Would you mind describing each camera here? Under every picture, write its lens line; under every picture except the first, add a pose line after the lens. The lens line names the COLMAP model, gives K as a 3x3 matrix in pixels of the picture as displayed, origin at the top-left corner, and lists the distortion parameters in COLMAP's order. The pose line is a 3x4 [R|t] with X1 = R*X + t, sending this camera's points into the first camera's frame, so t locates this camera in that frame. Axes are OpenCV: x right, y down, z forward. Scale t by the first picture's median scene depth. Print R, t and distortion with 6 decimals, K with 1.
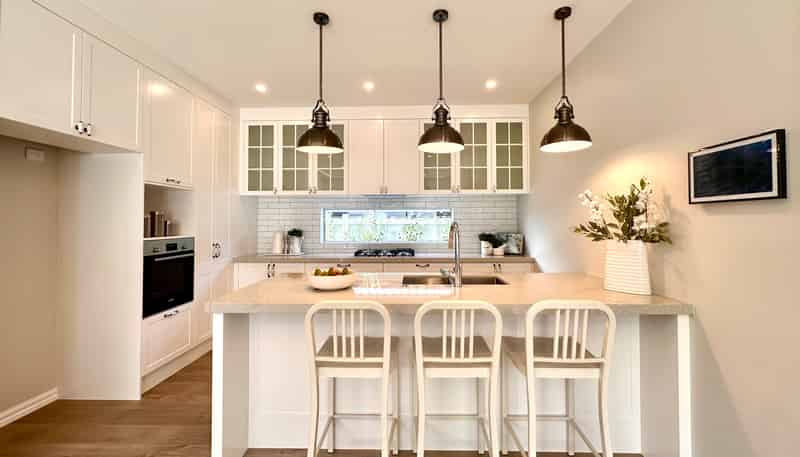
lens RADIAL K [[328.9, 0, 407.4], [0, 328.9, 214.5], [0, 0, 1]] dist [-0.000447, -0.000035]
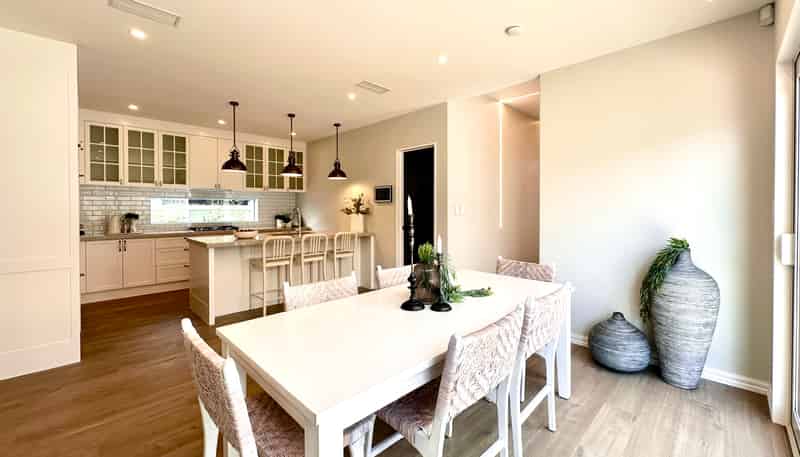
lens RADIAL K [[328.9, 0, 407.4], [0, 328.9, 214.5], [0, 0, 1]] dist [-0.000447, -0.000035]
pose [[0.683525, -0.009587, 0.729864, -0.640893], [-0.018400, 0.999370, 0.030359, -0.007825], [-0.729695, -0.034180, 0.682918, -0.726944]]
